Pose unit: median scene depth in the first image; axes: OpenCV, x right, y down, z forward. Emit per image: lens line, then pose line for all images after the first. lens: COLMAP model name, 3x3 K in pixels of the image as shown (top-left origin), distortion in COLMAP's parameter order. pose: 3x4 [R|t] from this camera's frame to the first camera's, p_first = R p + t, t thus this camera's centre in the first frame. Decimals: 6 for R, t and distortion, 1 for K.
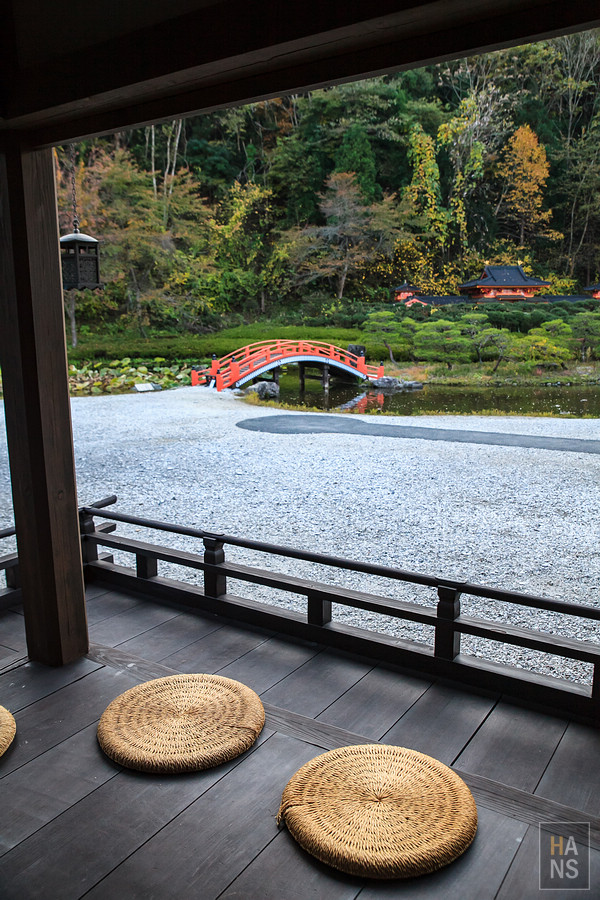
lens RADIAL K [[709.9, 0, 300.0], [0, 709.9, 450.0], [0, 0, 1]] dist [-0.052721, 0.000950]
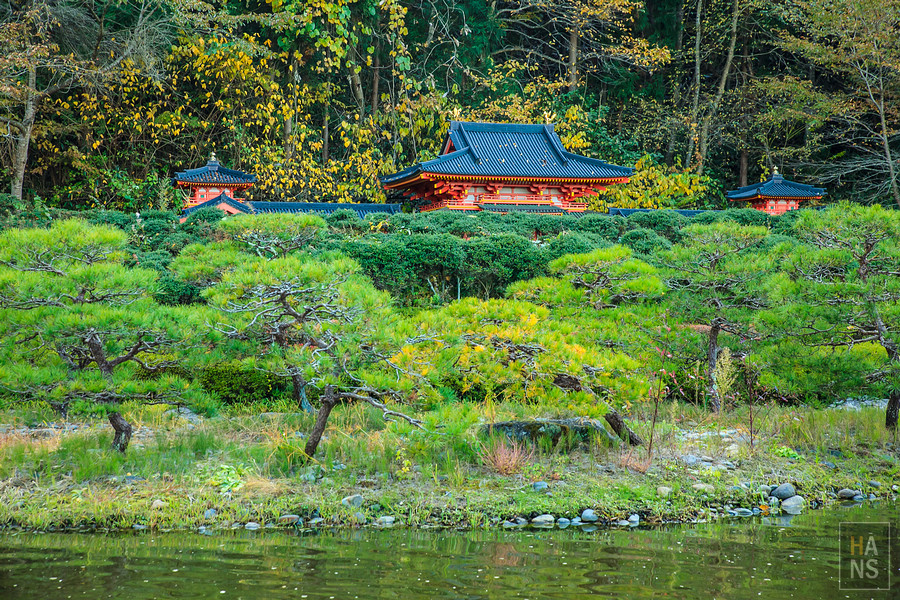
lens RADIAL K [[1454.1, 0, 445.2], [0, 1454.1, 300.1], [0, 0, 1]] dist [0.180794, 0.076173]
pose [[0.985043, 0.018046, 0.171362, 0.134124], [0.013171, 0.983706, -0.179302, -0.043251], [-0.171805, 0.178877, 0.968755, 0.307638]]
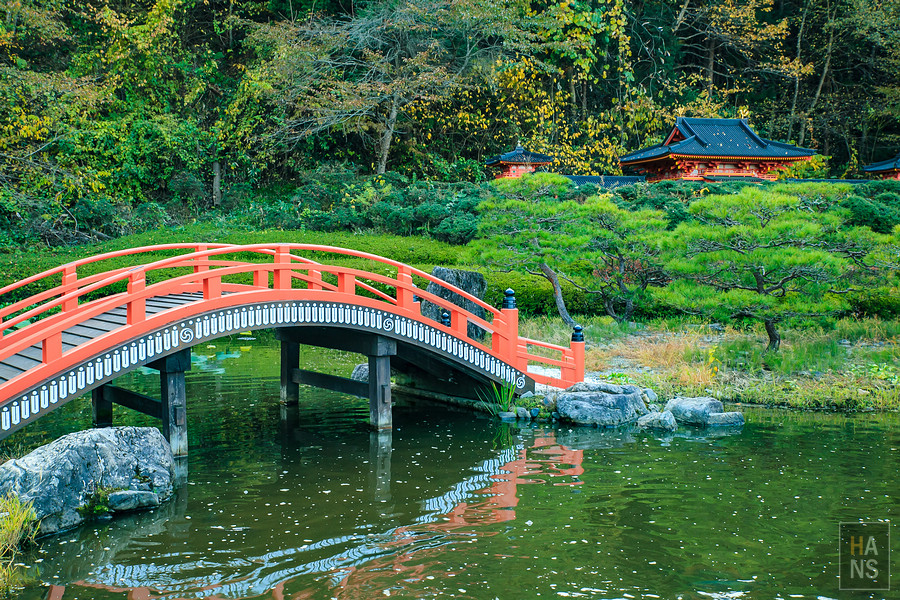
lens RADIAL K [[1017.3, 0, 450.8], [0, 1017.3, 283.8], [0, 0, 1]] dist [0.025638, -0.025179]
pose [[0.989008, 0.010105, 0.147517, 0.003351], [0.011002, 0.989867, -0.141567, -0.046564], [-0.147453, 0.141634, 0.978876, 0.336633]]
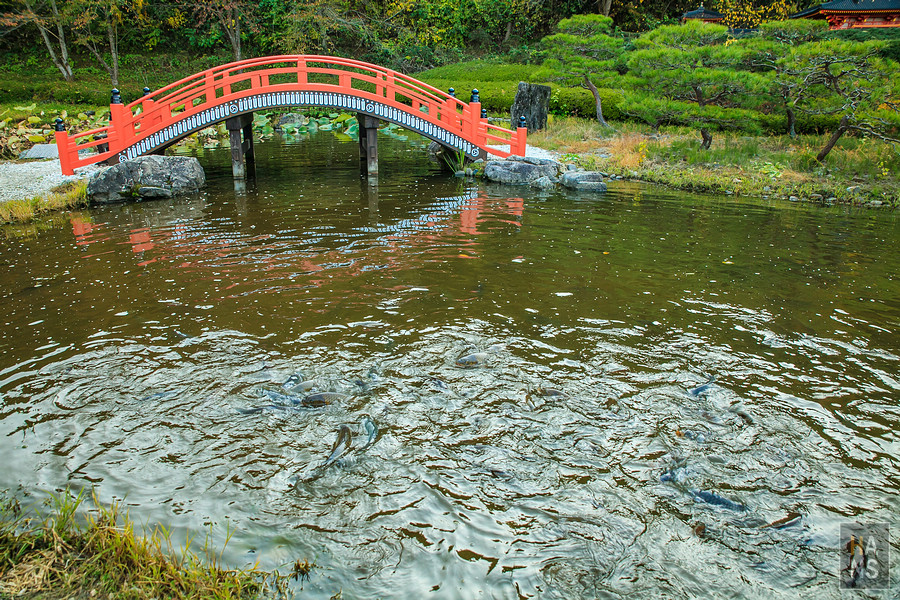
lens RADIAL K [[610.6, 0, 450.0], [0, 610.6, 300.0], [0, 0, 1]] dist [-0.122676, 0.088365]
pose [[0.956551, 0.126320, -0.262781, 0.098853], [-0.080338, 0.980577, 0.178926, -0.043859], [0.280279, -0.150041, 0.948120, 0.353449]]
